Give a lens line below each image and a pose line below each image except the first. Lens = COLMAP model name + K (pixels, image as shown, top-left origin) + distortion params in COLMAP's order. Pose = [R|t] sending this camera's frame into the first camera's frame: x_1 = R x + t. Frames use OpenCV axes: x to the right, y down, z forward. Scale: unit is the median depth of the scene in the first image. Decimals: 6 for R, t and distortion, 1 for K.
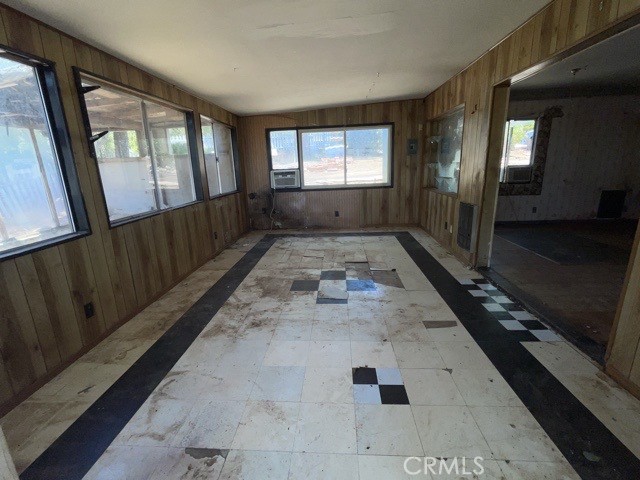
lens RADIAL K [[297.5, 0, 320.6], [0, 297.5, 239.7], [0, 0, 1]] dist [0.001532, 0.000608]
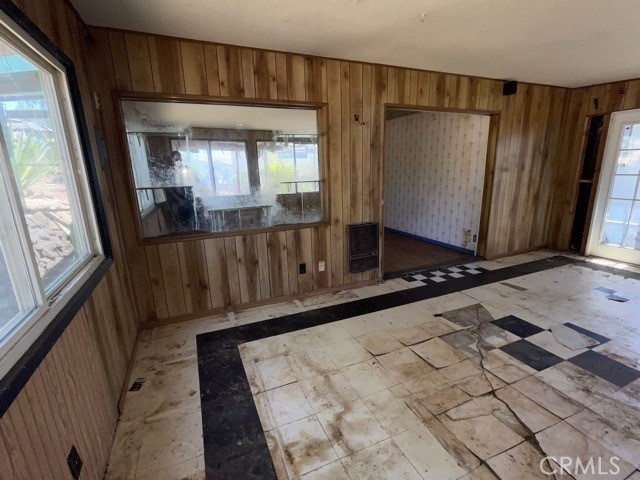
lens RADIAL K [[297.5, 0, 320.4], [0, 297.5, 241.2], [0, 0, 1]] dist [0.001532, 0.000608]
pose [[-0.458460, -0.166446, 0.872989, -0.269204], [0.250761, 0.918163, 0.306749, -0.411910], [-0.852604, 0.359544, -0.379203, 1.593417]]
